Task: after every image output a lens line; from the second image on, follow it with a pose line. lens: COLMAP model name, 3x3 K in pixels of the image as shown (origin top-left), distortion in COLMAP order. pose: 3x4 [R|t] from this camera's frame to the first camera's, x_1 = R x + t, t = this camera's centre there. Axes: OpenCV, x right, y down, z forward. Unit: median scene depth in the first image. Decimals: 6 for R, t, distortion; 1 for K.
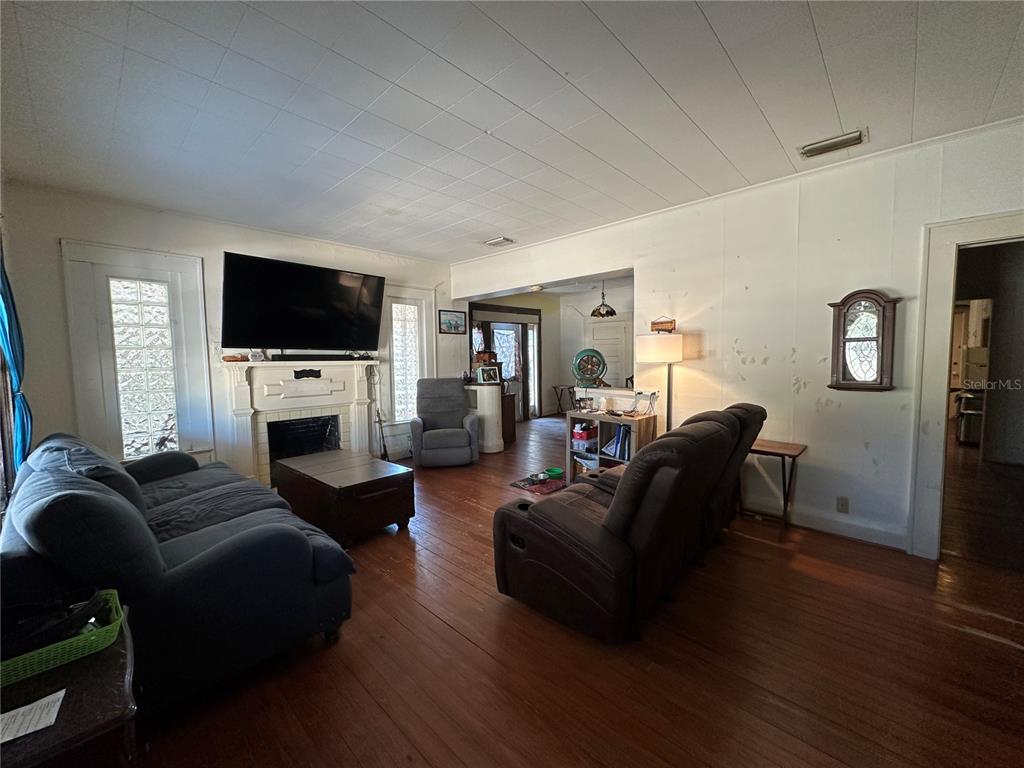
lens RADIAL K [[410.1, 0, 514.7], [0, 410.1, 382.6], [0, 0, 1]] dist [-0.002398, 0.000316]
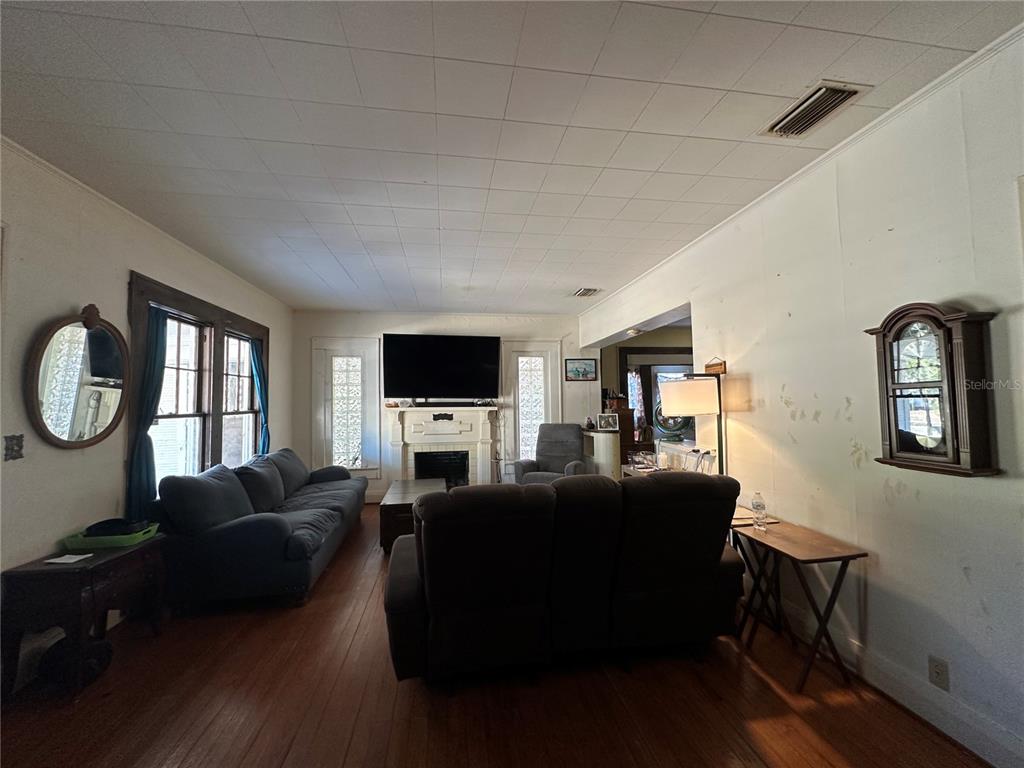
lens RADIAL K [[410.1, 0, 515.6], [0, 410.1, 384.4], [0, 0, 1]] dist [-0.002398, 0.000316]
pose [[0.797399, -0.023811, -0.602982, 0.443667], [-0.034199, 0.995832, -0.084550, -0.021432], [0.602482, 0.088041, 0.793261, 0.102450]]
